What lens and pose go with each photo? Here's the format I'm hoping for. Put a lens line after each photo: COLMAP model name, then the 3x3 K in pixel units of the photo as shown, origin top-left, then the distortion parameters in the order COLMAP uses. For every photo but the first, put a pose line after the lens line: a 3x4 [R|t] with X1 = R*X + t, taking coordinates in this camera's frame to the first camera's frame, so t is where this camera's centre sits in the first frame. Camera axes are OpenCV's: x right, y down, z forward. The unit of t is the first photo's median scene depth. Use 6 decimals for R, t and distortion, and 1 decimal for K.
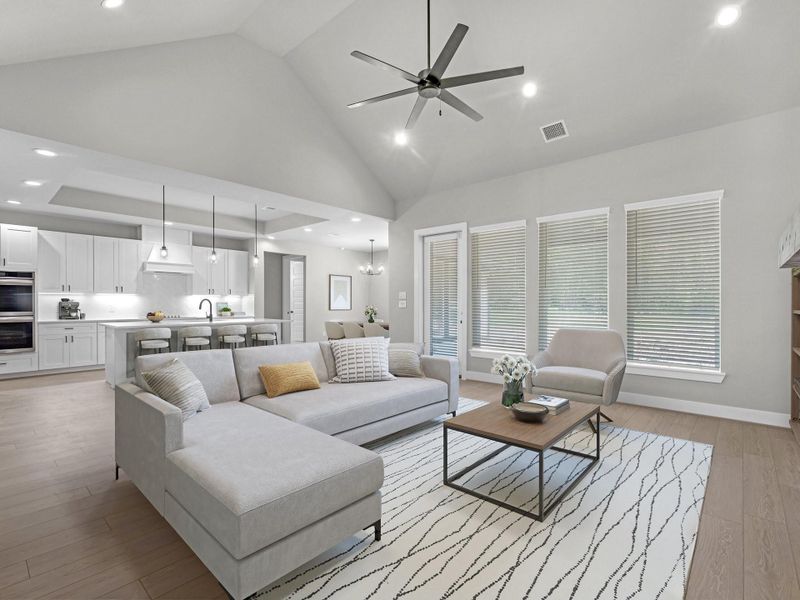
lens RADIAL K [[384.0, 0, 400.0], [0, 384.0, 300.0], [0, 0, 1]] dist [-0.006456, 0.000694]
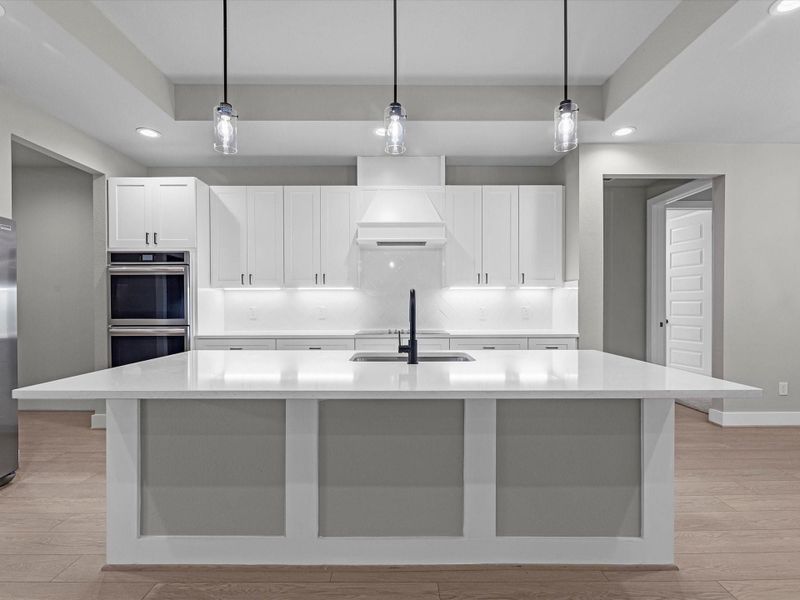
lens RADIAL K [[384.0, 0, 400.0], [0, 384.0, 300.0], [0, 0, 1]] dist [-0.006456, 0.000694]
pose [[0.667543, -0.005228, -0.744553, -0.222259], [0.009717, 0.999951, 0.001691, 0.002738], [0.744508, -0.008364, 0.667561, 0.641045]]
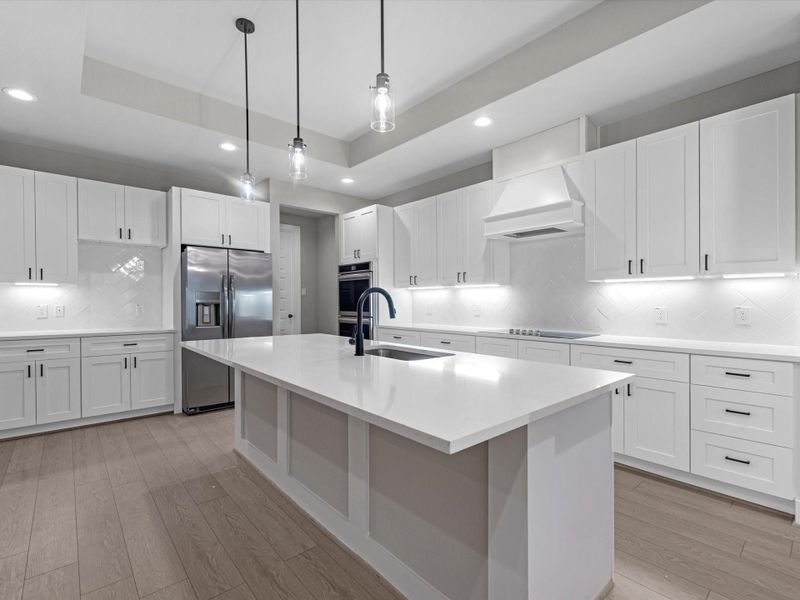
lens RADIAL K [[384.0, 0, 400.0], [0, 384.0, 300.0], [0, 0, 1]] dist [-0.006456, 0.000694]
pose [[-0.129960, -0.001447, -0.991518, -0.135056], [0.012357, 0.999919, -0.003079, 0.006528], [0.991442, -0.012652, -0.129932, 0.878525]]
